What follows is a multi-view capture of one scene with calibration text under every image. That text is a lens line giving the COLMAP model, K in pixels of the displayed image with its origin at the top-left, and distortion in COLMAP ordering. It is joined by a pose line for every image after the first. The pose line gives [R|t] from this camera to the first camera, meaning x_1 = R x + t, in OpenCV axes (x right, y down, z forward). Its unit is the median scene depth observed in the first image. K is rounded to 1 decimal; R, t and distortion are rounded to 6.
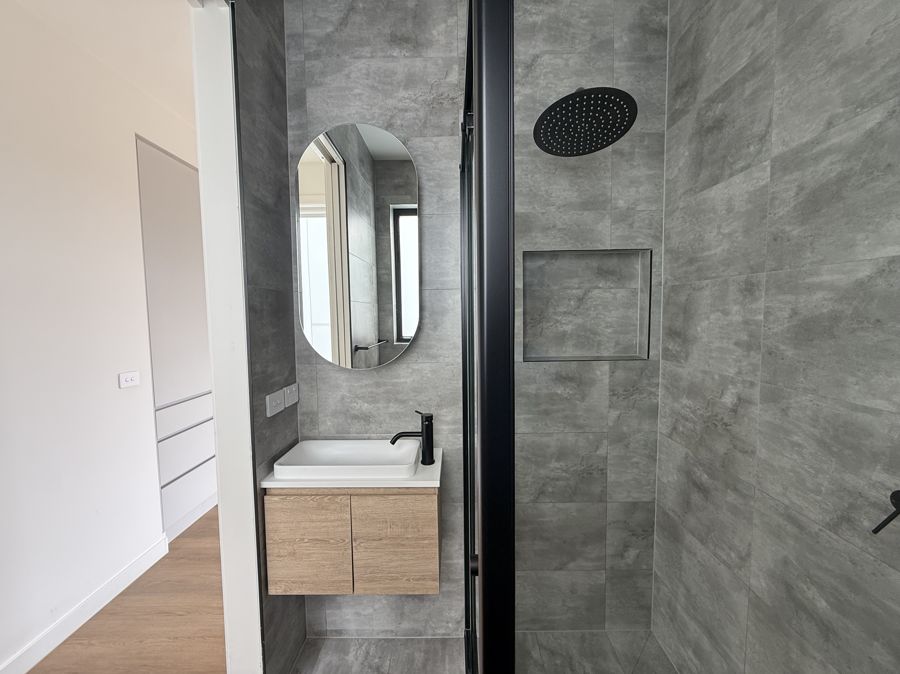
lens RADIAL K [[356.9, 0, 449.0], [0, 356.9, 338.7], [0, 0, 1]] dist [-0.000687, 0.000169]
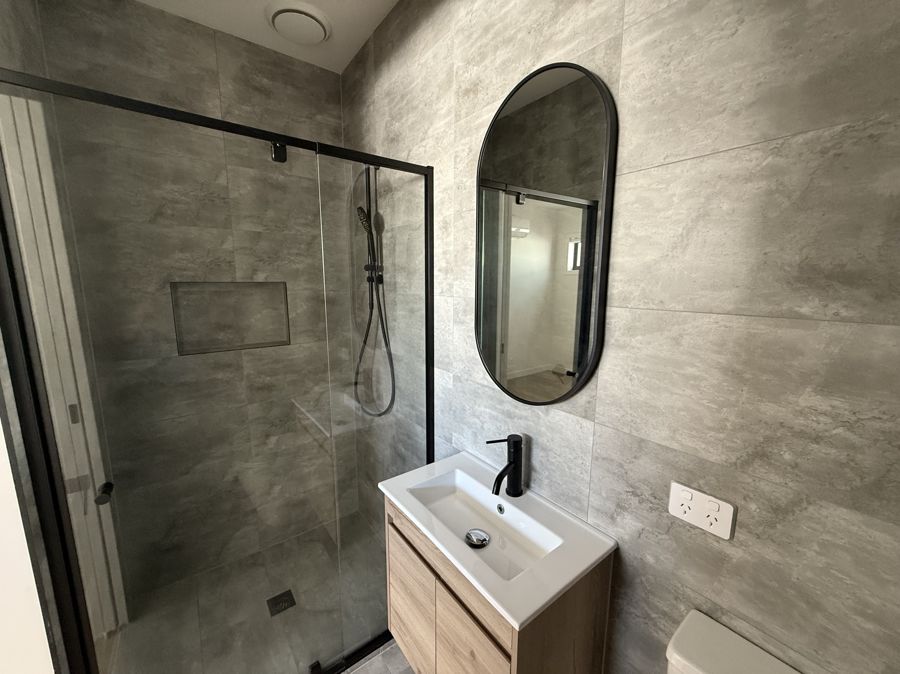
lens RADIAL K [[356.9, 0, 449.0], [0, 356.9, 338.7], [0, 0, 1]] dist [-0.000687, 0.000169]
pose [[0.791945, -0.076740, 0.605751, 0.027554], [0.023078, 0.995124, 0.095896, 0.118260], [-0.610156, -0.061965, 0.789854, 0.725100]]
